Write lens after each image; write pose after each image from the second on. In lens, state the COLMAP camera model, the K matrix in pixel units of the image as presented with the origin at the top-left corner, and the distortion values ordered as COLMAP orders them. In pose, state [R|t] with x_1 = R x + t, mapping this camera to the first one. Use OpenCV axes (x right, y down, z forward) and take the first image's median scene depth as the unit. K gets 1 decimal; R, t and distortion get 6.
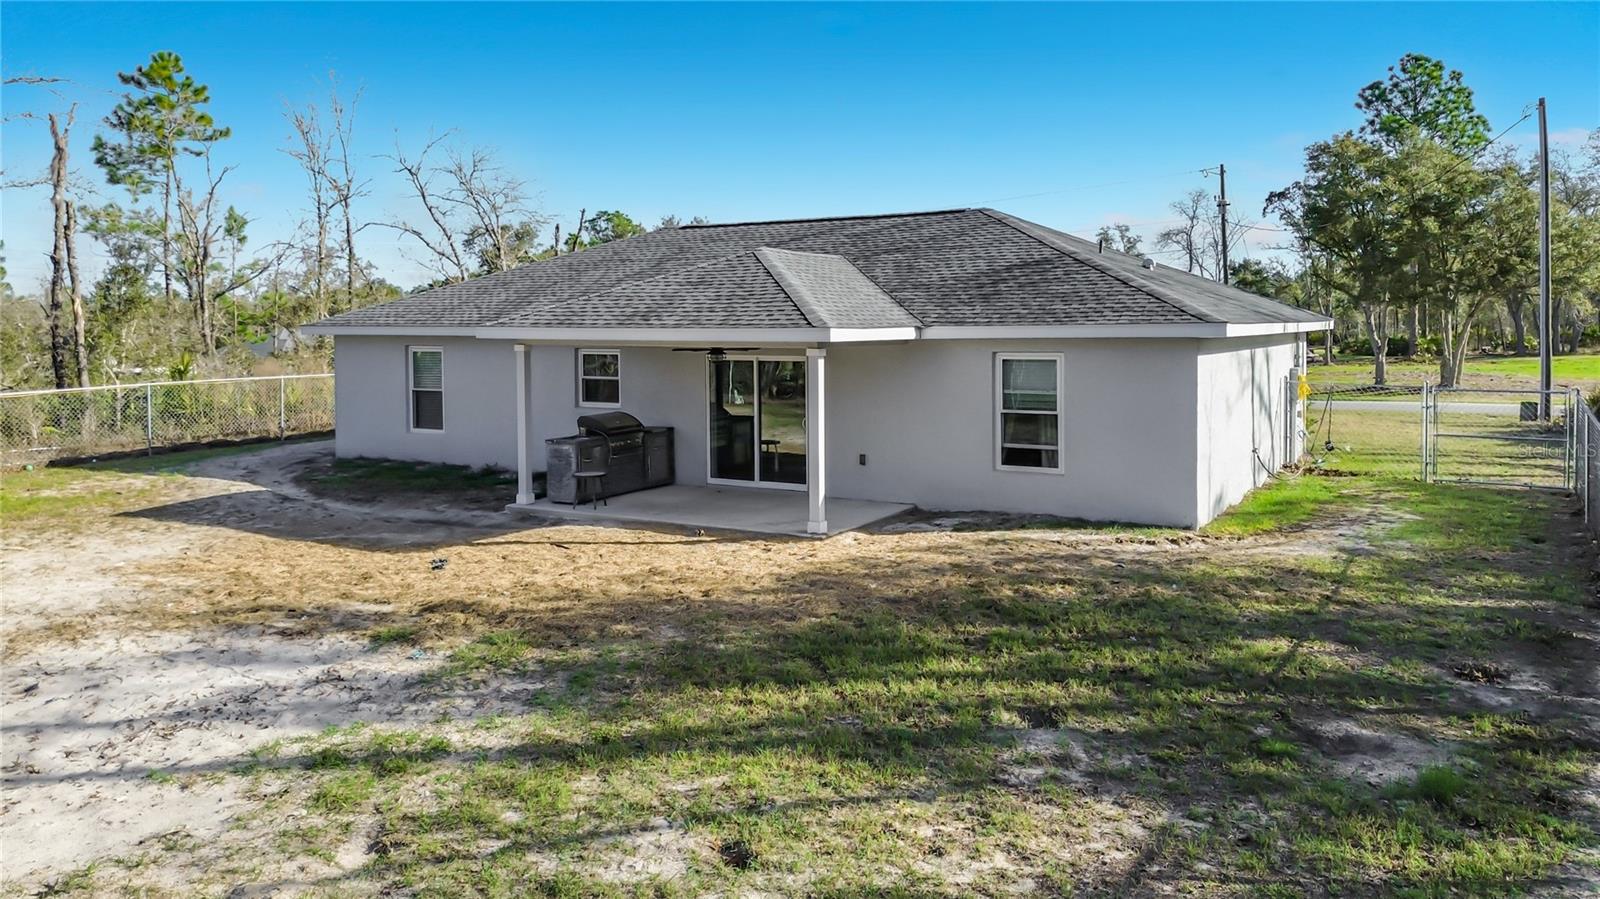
lens RADIAL K [[1115.4, 0, 795.1], [0, 1115.4, 419.1], [0, 0, 1]] dist [0.095524, -0.067659]
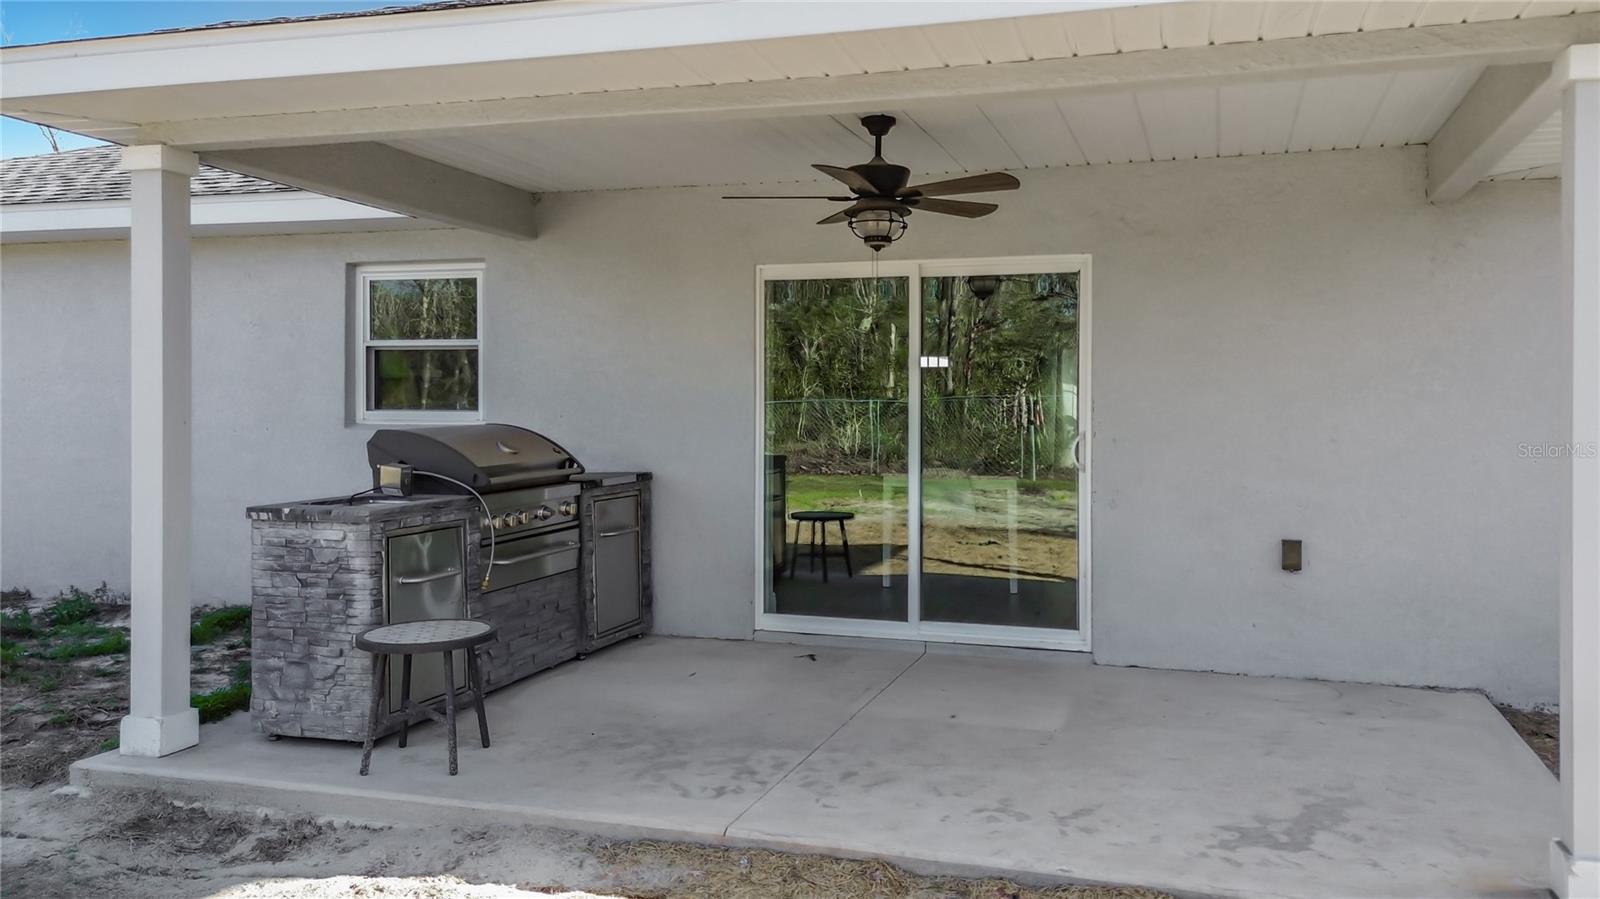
lens RADIAL K [[1115.4, 0, 795.1], [0, 1115.4, 419.1], [0, 0, 1]] dist [0.095524, -0.067659]
pose [[0.975148, 0.003862, 0.221521, -0.149297], [0.013005, 0.997126, -0.074634, 0.018560], [-0.221173, 0.075660, 0.972295, 0.675961]]
